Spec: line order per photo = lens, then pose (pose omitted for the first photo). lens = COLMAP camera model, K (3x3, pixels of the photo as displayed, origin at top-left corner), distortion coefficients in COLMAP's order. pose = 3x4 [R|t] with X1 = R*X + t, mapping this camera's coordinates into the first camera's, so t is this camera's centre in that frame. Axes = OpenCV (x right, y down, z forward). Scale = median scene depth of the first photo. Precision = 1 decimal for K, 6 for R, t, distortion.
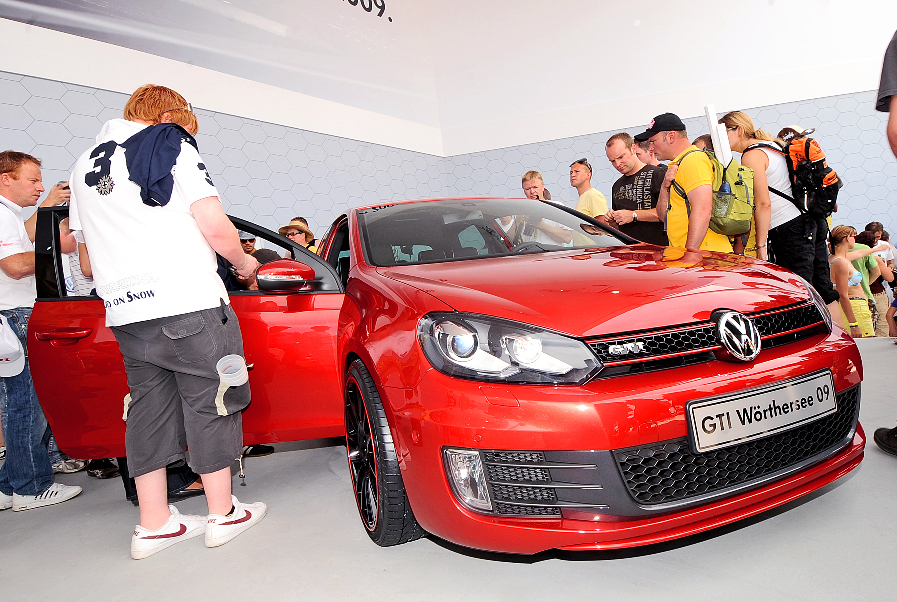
lens RADIAL K [[511.1, 0, 446.4], [0, 511.1, 289.2], [0, 0, 1]] dist [0.000020, -0.001705]
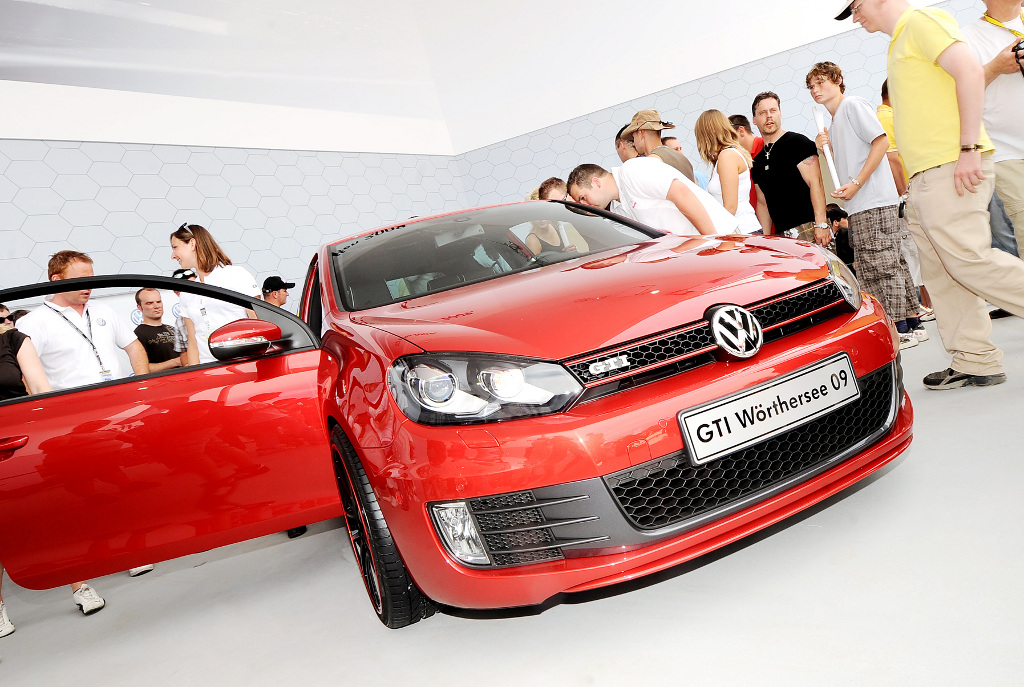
lens RADIAL K [[653.2, 0, 515.0], [0, 653.2, 319.7], [0, 0, 1]] dist [0.026255, -0.000049]
pose [[0.988083, -0.152765, 0.018821, 0.164926], [0.152617, 0.988244, 0.009079, 0.000493], [-0.019987, -0.006098, 0.999782, -0.151956]]
